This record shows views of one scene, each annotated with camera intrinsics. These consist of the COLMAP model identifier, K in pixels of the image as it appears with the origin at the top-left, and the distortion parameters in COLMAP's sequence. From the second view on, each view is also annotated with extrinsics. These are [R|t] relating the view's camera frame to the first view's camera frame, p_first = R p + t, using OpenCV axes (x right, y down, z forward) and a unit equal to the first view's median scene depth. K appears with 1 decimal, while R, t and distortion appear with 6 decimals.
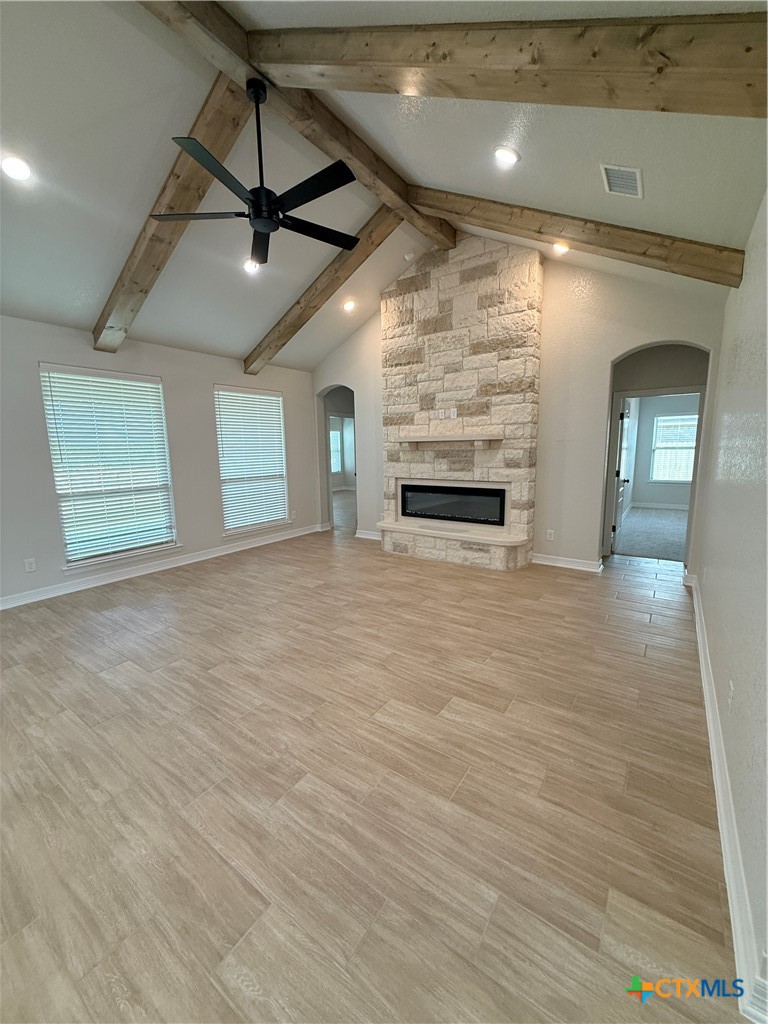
lens RADIAL K [[406.9, 0, 380.9], [0, 406.9, 507.0], [0, 0, 1]] dist [0.001224, -0.000359]
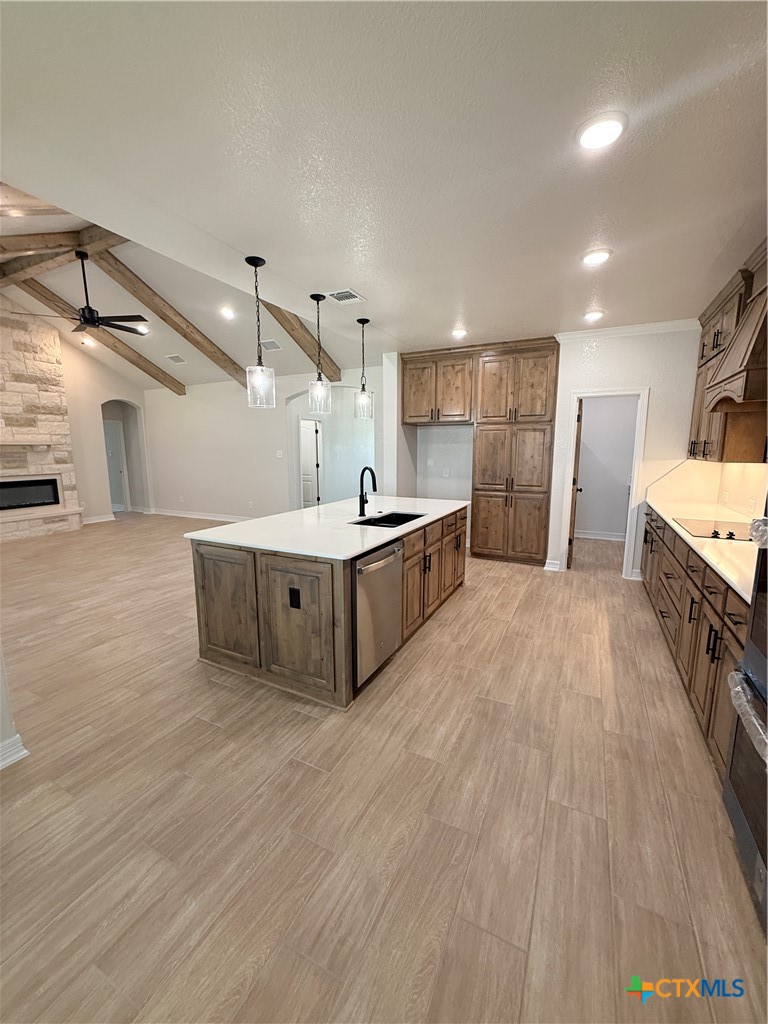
lens RADIAL K [[406.9, 0, 385.6], [0, 406.9, 511.1], [0, 0, 1]] dist [0.001224, -0.000359]
pose [[-0.162237, -0.134829, 0.977497, -1.653356], [0.151274, 0.975512, 0.159662, 0.019503], [-0.975087, 0.173773, -0.137868, 0.074653]]
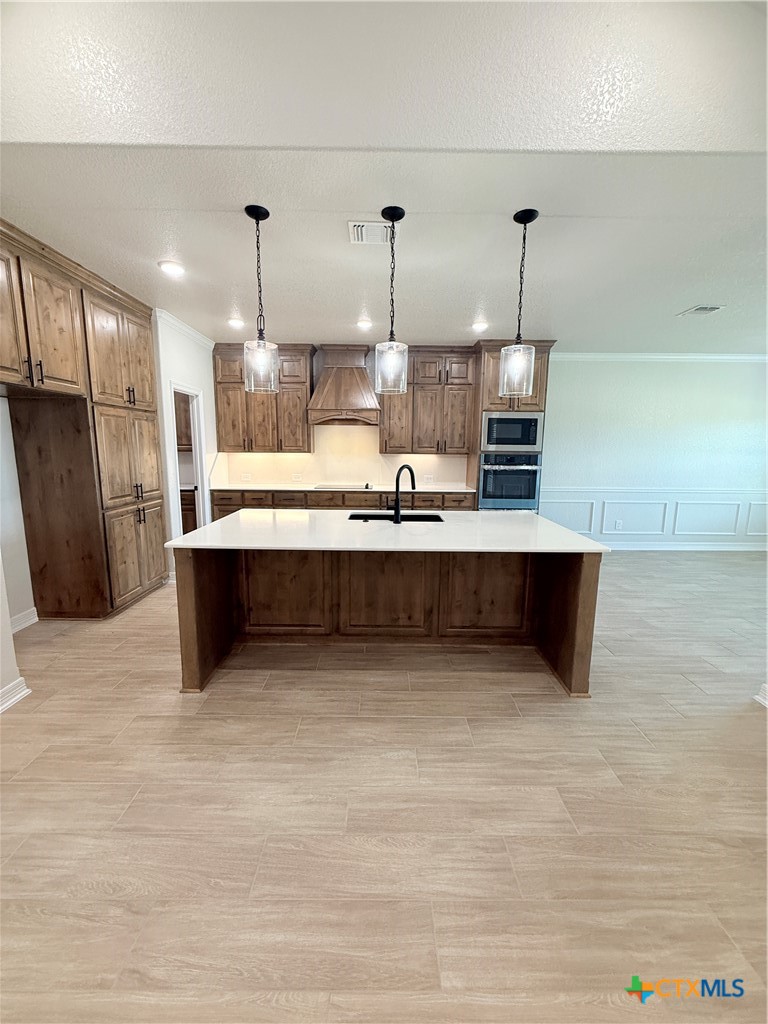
lens RADIAL K [[406.9, 0, 384.9], [0, 406.9, 506.1], [0, 0, 1]] dist [0.001224, -0.000359]
pose [[-0.808762, 0.095601, -0.580314, -0.390712], [-0.082859, 0.958338, 0.273355, -0.068537], [0.582270, 0.269163, -0.767146, 0.543076]]
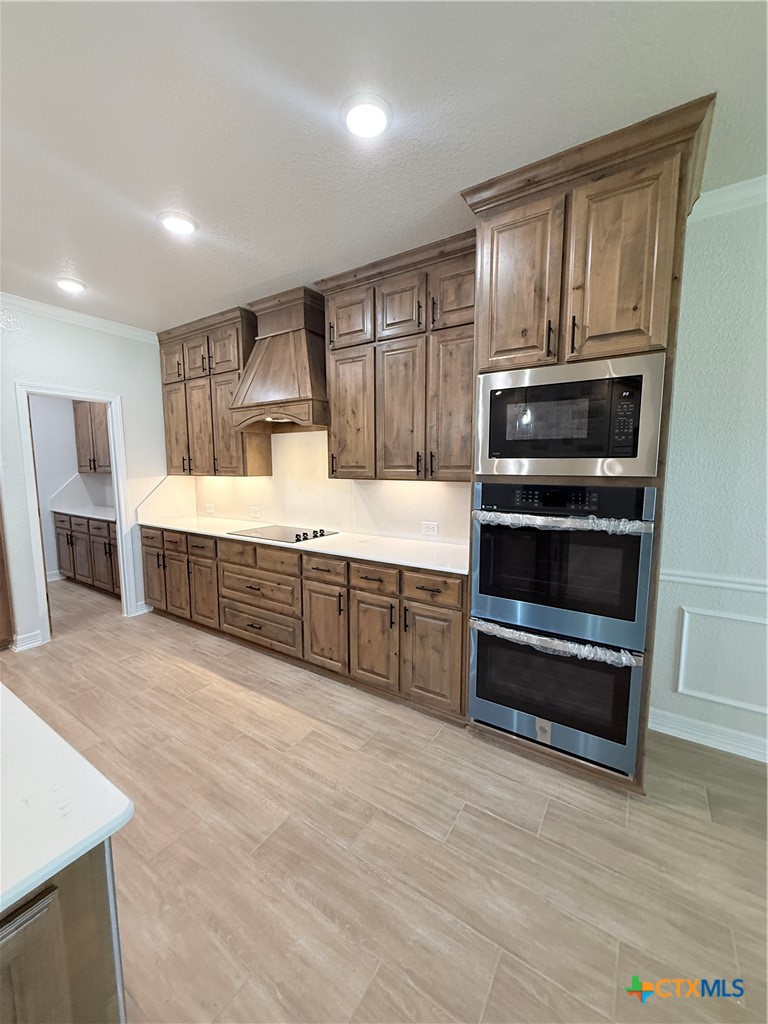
lens RADIAL K [[406.9, 0, 381.9], [0, 406.9, 510.4], [0, 0, 1]] dist [0.001224, -0.000359]
pose [[-0.998886, 0.026101, -0.039311, -1.236497], [0.014897, 0.964915, 0.262140, -0.004178], [0.044774, 0.261262, -0.964229, 0.194961]]
